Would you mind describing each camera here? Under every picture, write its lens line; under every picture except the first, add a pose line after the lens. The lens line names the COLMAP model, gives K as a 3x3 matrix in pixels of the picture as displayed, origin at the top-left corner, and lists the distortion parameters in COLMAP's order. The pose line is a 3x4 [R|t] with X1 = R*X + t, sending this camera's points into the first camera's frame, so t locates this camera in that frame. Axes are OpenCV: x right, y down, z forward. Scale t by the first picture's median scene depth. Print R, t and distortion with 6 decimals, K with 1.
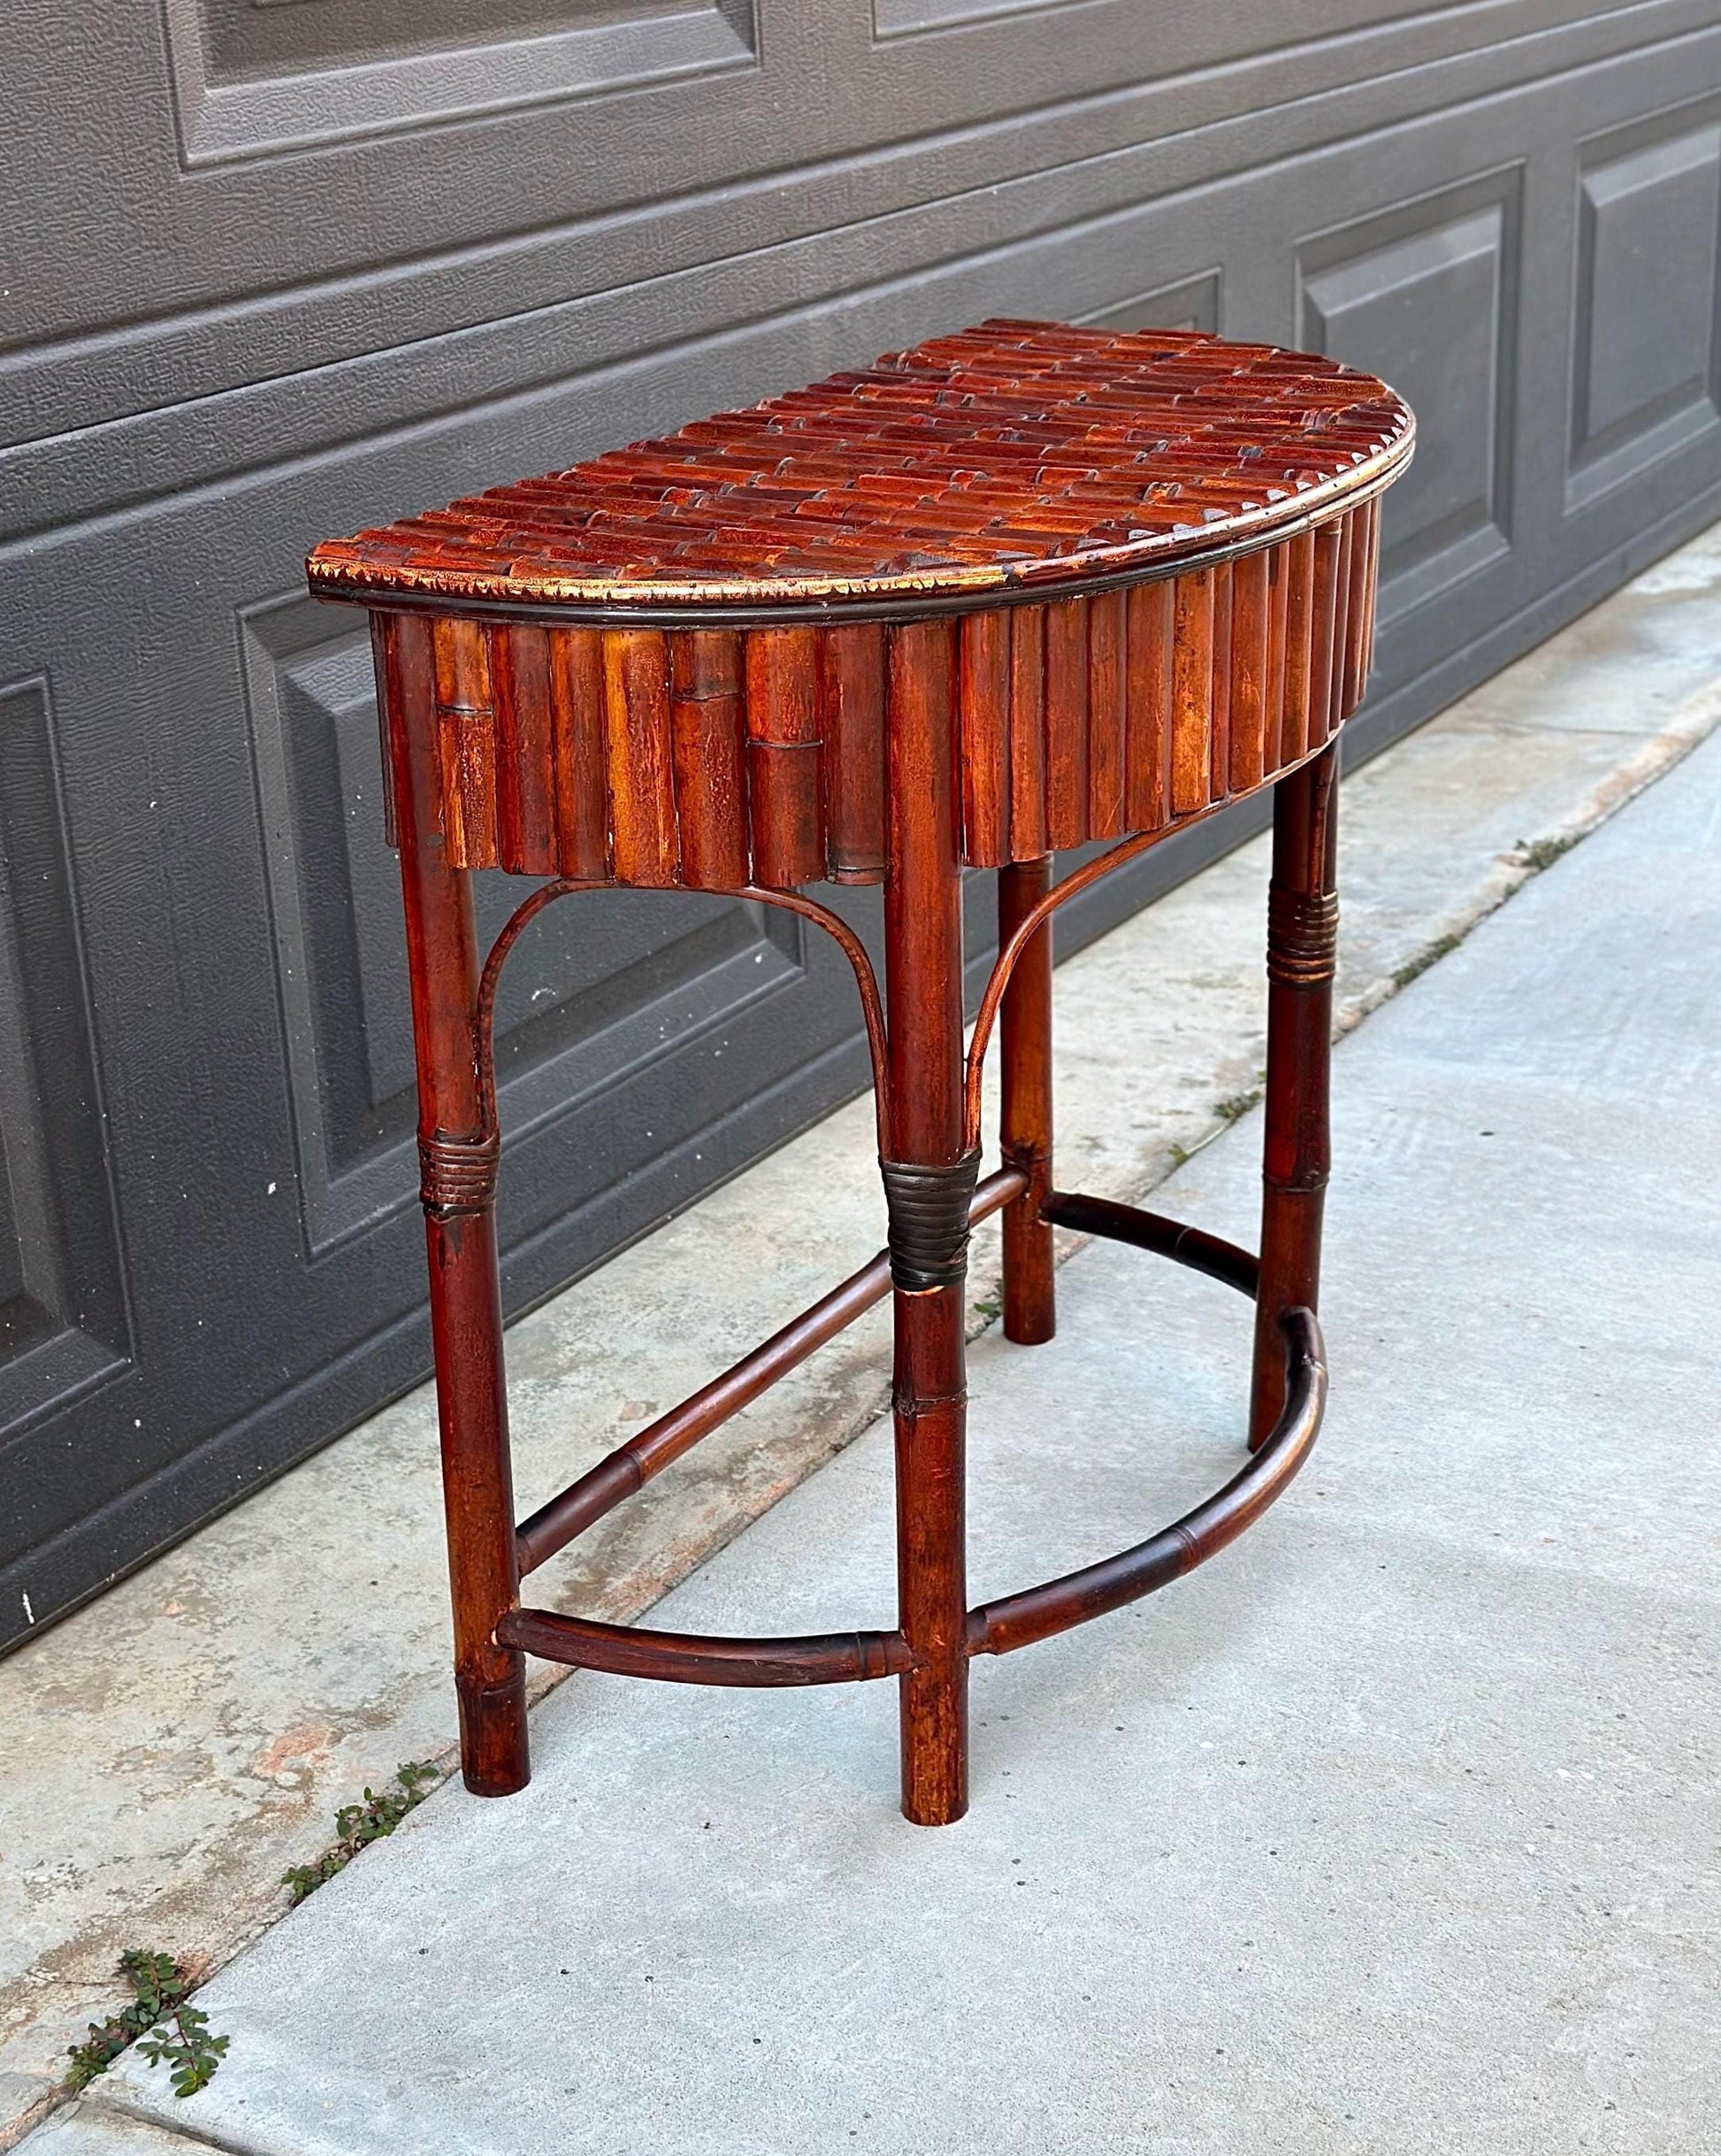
lens RADIAL K [[3527.8, 0, 822.6], [0, 3527.8, 1187.5], [0, 0, 1]] dist [0.133769, 0.000000]
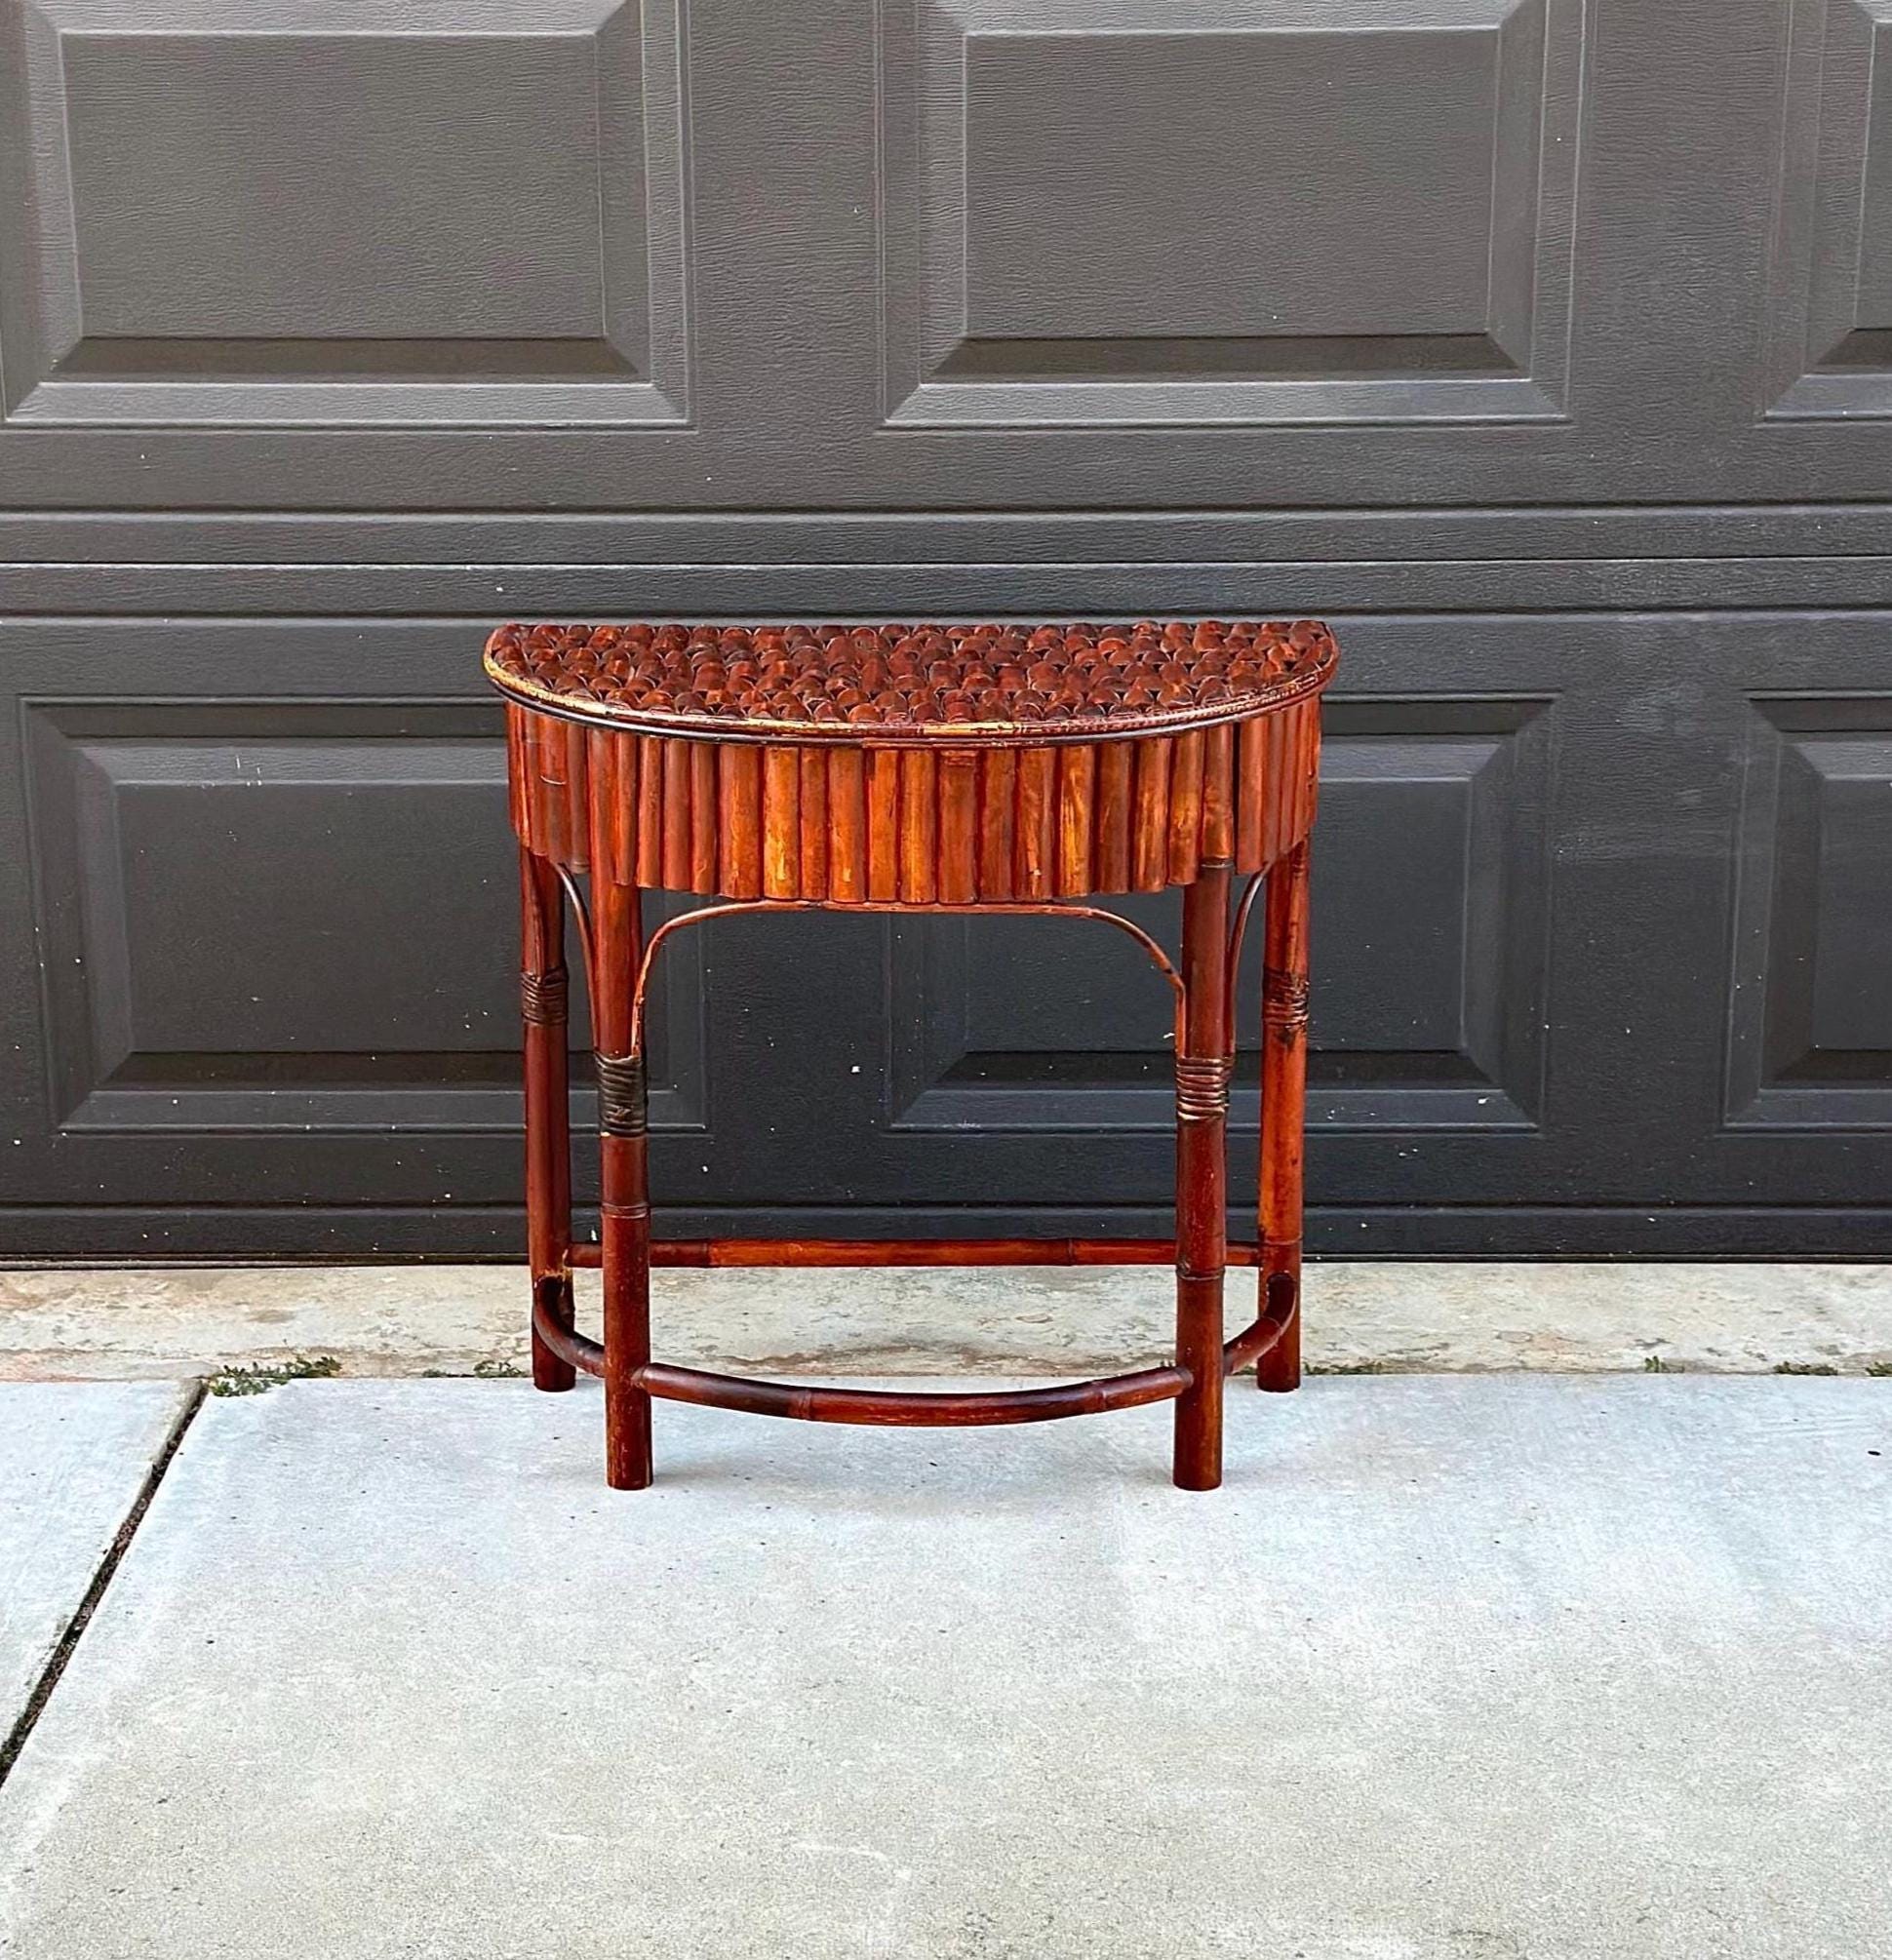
lens RADIAL K [[4312.4, 0, 949.7], [0, 4312.4, 1082.8], [0, 0, 1]] dist [0.164502, 0.000000]
pose [[0.494077, 0.285504, -0.821204, 1.471337], [-0.342620, 0.932046, 0.117903, -0.240468], [0.799062, 0.223108, 0.558322, -0.001851]]
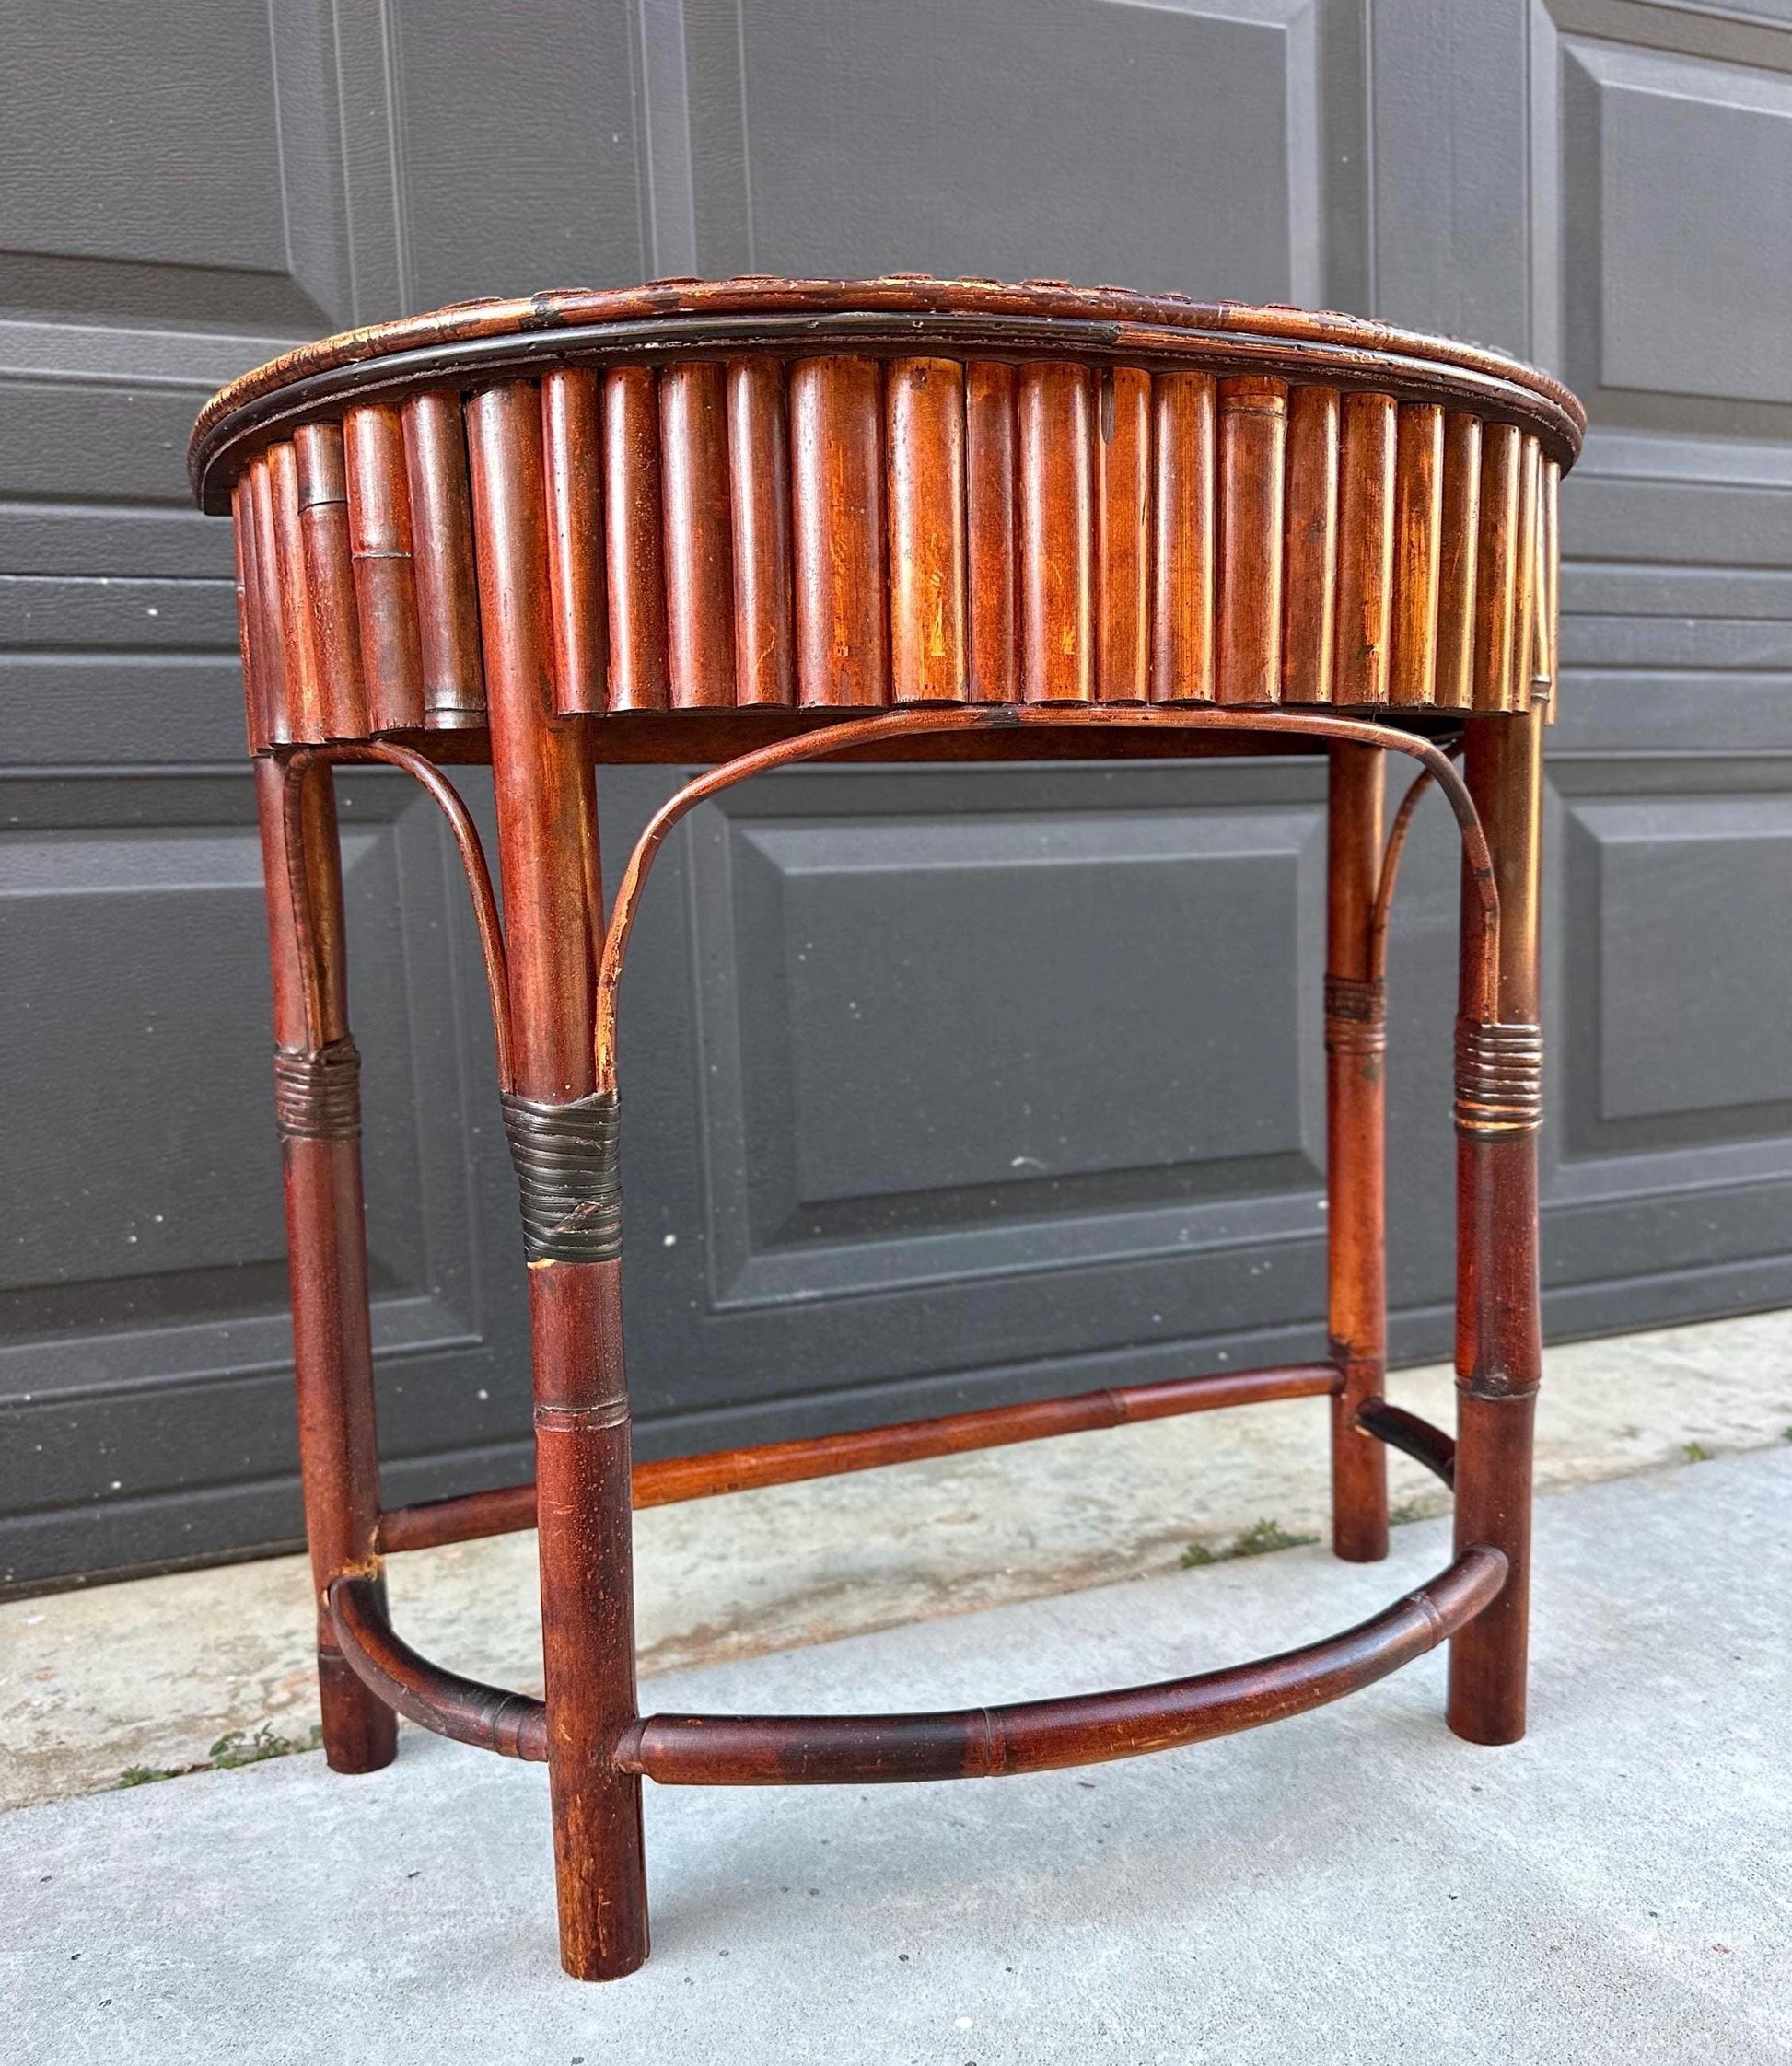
lens RADIAL K [[1718.7, 0, 894.8], [0, 1718.7, 1082.4], [0, 0, 1]] dist [0.045711, -0.077626]
pose [[0.780600, 0.081484, -0.619697, 0.284576], [-0.229081, 0.959771, -0.162360, 0.027561], [0.581537, 0.268699, 0.767864, 0.609677]]
